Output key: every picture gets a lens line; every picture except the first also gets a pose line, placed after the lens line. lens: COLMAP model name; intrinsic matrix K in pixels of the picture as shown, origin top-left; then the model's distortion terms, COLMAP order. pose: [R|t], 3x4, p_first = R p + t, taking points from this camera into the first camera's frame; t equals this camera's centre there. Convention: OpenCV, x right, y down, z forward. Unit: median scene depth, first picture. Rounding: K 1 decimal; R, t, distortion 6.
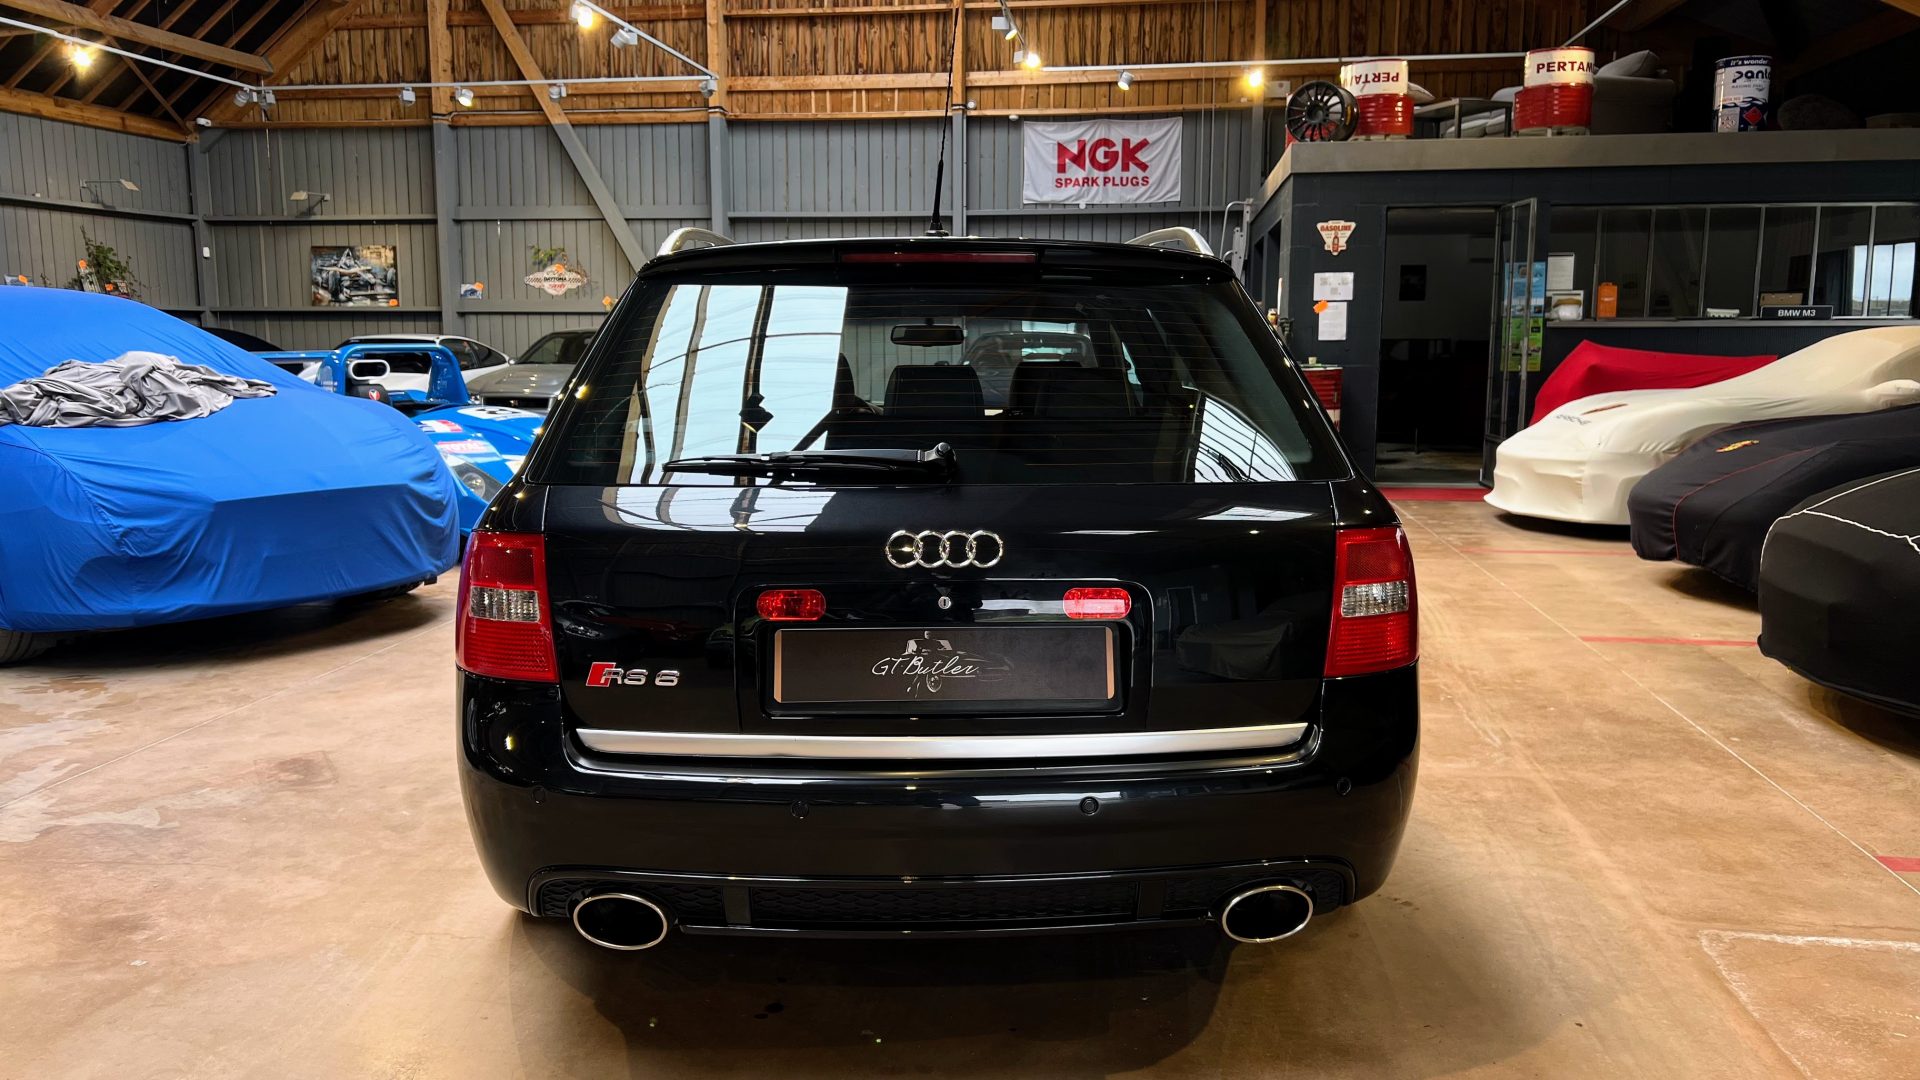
lens RADIAL K [[1503.0, 0, 964.6], [0, 1503.0, 540.3], [0, 0, 1]] dist [0.020912, -0.010368]
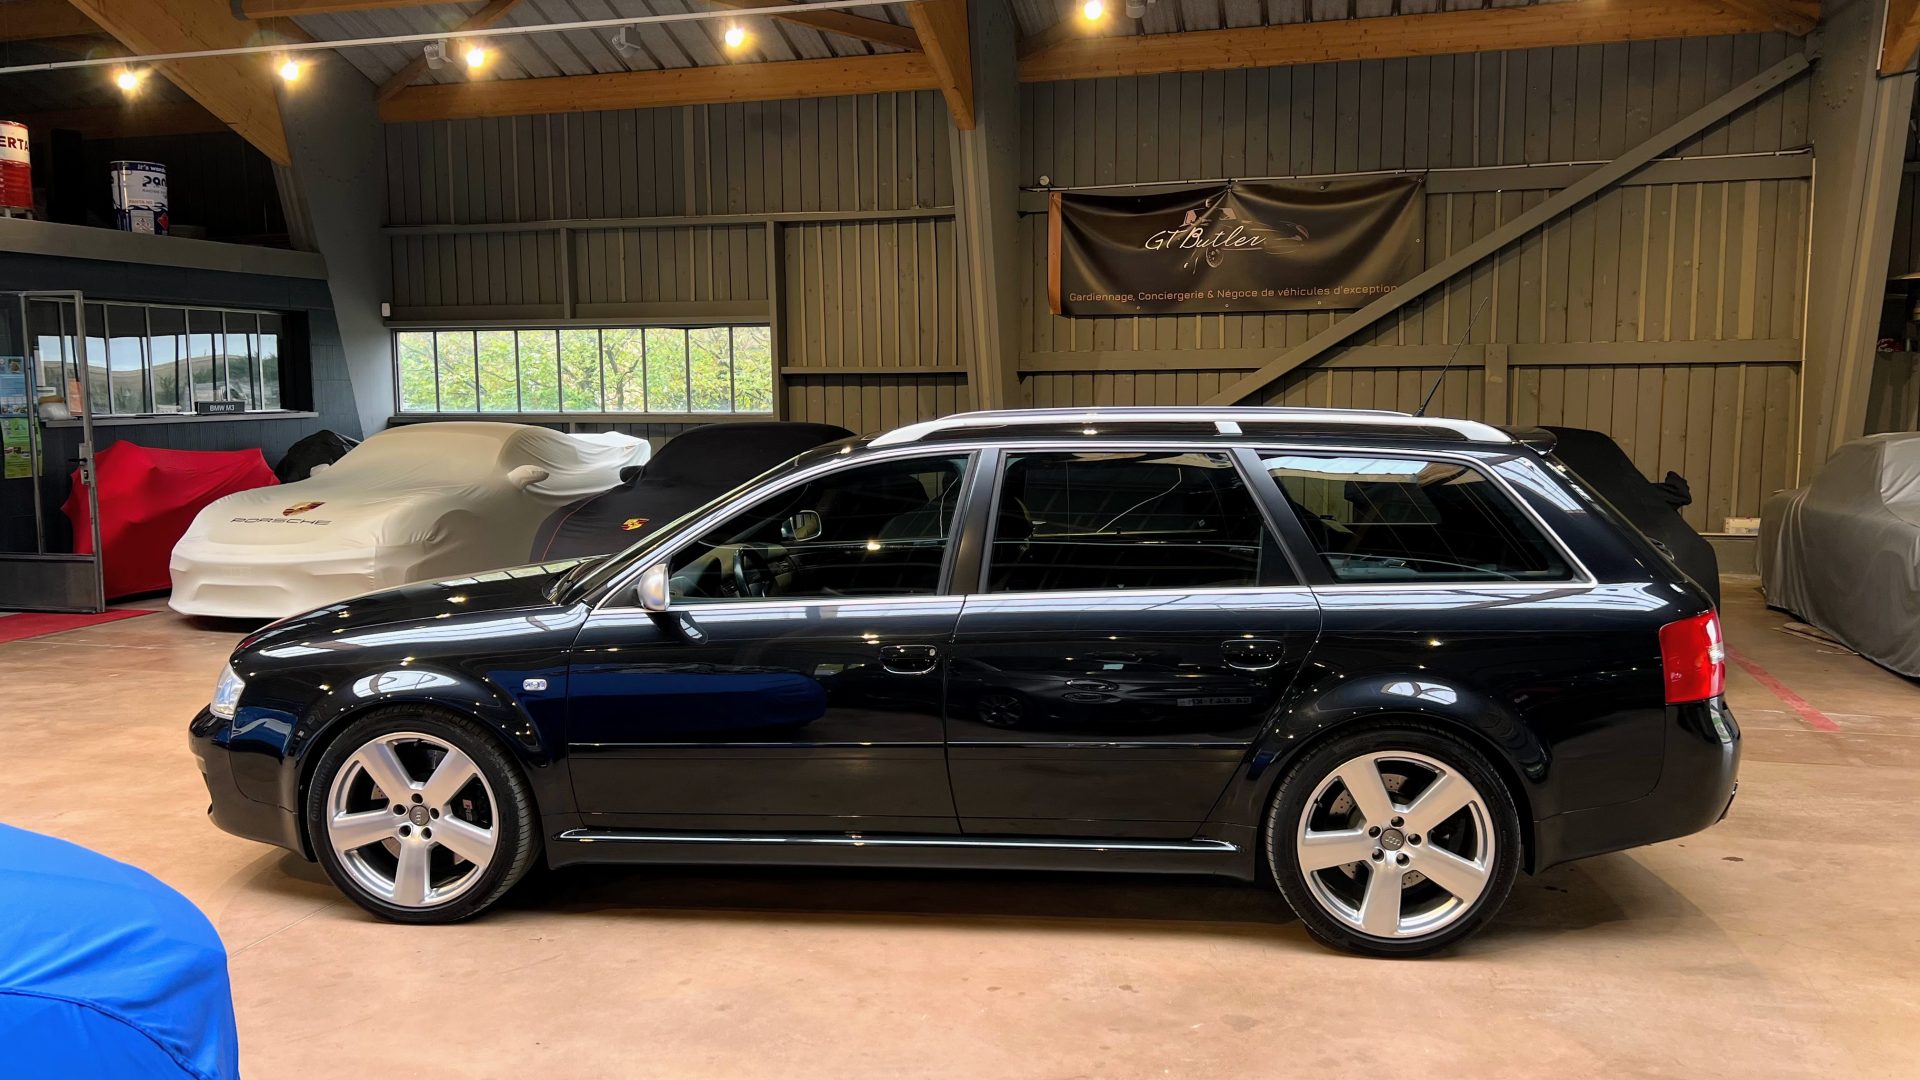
lens RADIAL K [[1503.0, 0, 949.3], [0, 1503.0, 543.1], [0, 0, 1]] dist [0.020912, -0.010368]
pose [[0.102376, -0.110542, 0.988585, -0.840092], [0.142274, 0.985216, 0.095432, -0.148326], [-0.984519, 0.130880, 0.116590, 0.659144]]
